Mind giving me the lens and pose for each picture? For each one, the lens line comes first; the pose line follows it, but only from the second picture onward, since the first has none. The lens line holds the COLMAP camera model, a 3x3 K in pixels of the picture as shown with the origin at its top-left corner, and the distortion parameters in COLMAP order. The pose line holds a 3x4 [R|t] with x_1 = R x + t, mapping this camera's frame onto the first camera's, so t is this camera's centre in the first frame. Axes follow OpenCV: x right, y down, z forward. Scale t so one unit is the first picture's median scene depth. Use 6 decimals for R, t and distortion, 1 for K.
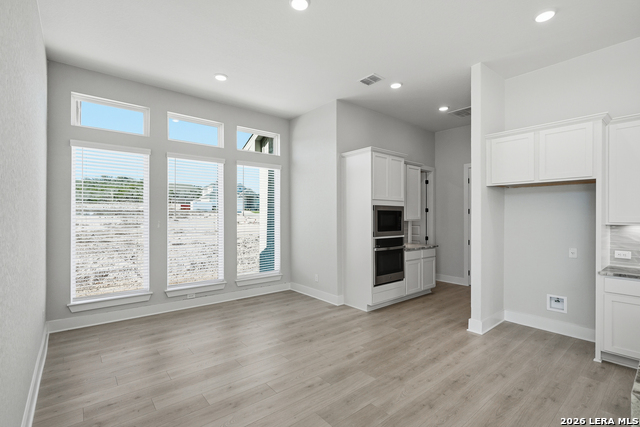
lens RADIAL K [[297.8, 0, 318.0], [0, 297.8, 219.4], [0, 0, 1]] dist [-0.009713, 0.006591]
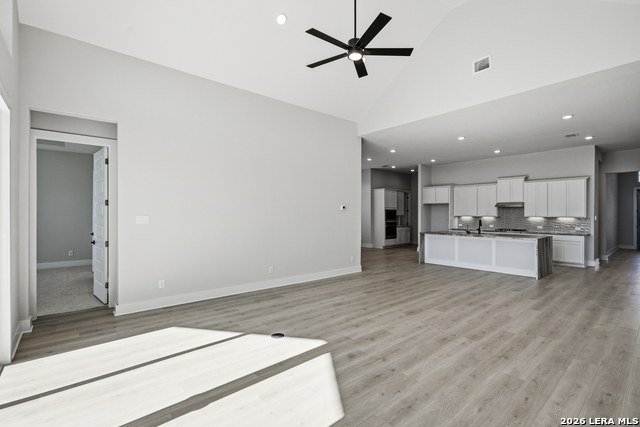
lens RADIAL K [[297.8, 0, 323.6], [0, 297.8, 213.1], [0, 0, 1]] dist [-0.009713, 0.006591]
pose [[0.999796, 0.001986, 0.020110, -0.455382], [-0.001816, 0.999962, -0.008509, 0.011158], [-0.020126, 0.008470, 0.999762, -1.803935]]
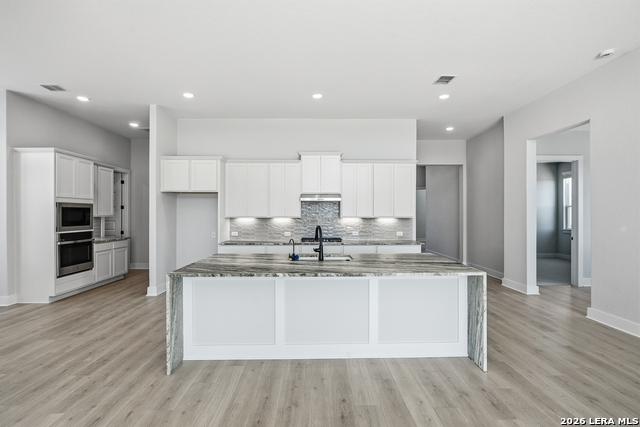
lens RADIAL K [[297.8, 0, 320.9], [0, 297.8, 212.5], [0, 0, 1]] dist [-0.009713, 0.006591]
pose [[0.626309, 0.004518, 0.779562, -0.054706], [0.006392, 0.999920, -0.010930, 0.008095], [-0.779549, 0.011828, 0.626230, -0.434793]]
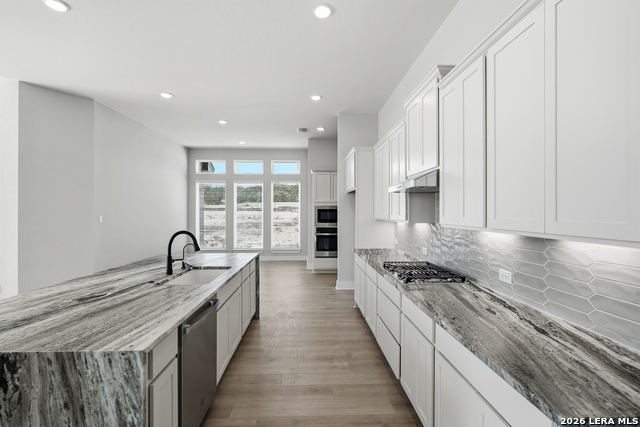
lens RADIAL K [[297.8, 0, 316.2], [0, 297.8, 210.9], [0, 0, 1]] dist [-0.009713, 0.006591]
pose [[0.788300, 0.002164, -0.615287, 1.228282], [-0.008755, 0.999932, -0.007701, -0.008888], [0.615228, 0.011457, 0.788266, -0.244577]]
